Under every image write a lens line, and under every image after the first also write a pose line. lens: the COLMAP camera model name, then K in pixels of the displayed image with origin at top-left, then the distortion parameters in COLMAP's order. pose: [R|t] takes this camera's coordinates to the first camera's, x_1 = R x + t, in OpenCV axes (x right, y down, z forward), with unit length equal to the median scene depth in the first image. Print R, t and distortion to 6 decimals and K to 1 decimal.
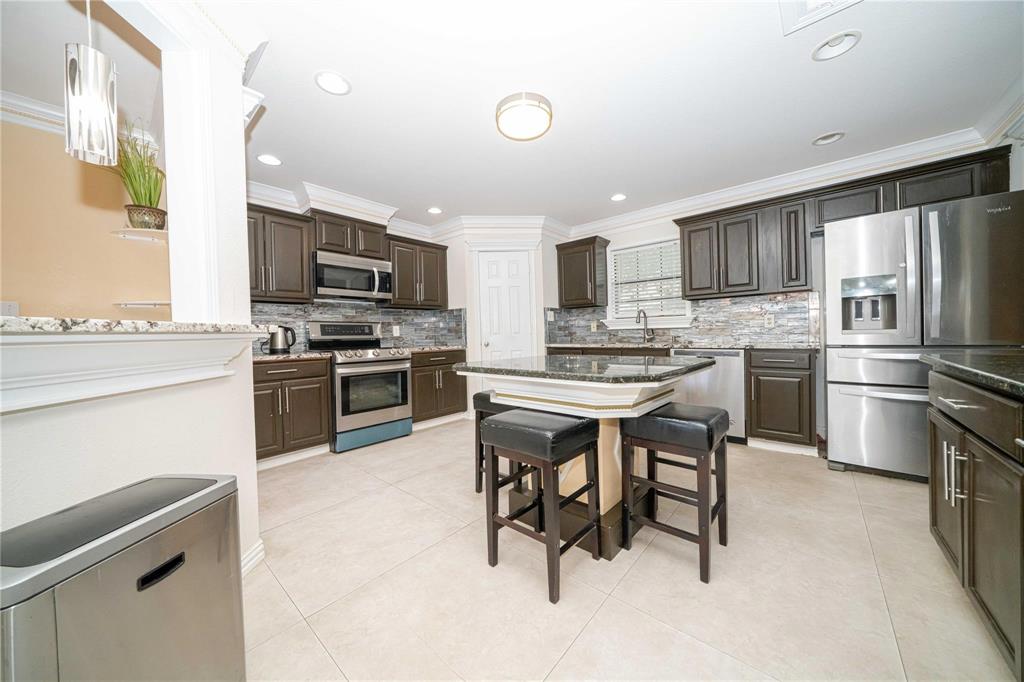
lens RADIAL K [[348.1, 0, 511.4], [0, 348.1, 337.7], [0, 0, 1]] dist [-0.008422, 0.000111]
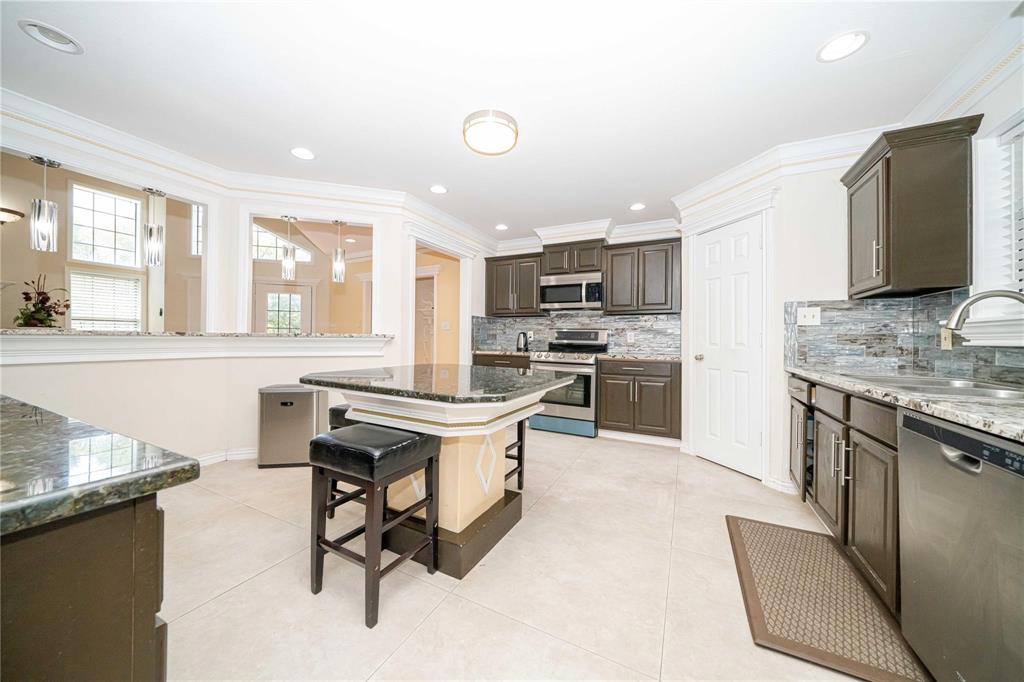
lens RADIAL K [[348.1, 0, 510.2], [0, 348.1, 339.6], [0, 0, 1]] dist [-0.008422, 0.000111]
pose [[0.232405, 0.028453, -0.972203, 0.634530], [-0.029058, 0.999329, 0.022301, -0.029005], [0.972185, 0.023067, 0.233076, 0.498596]]
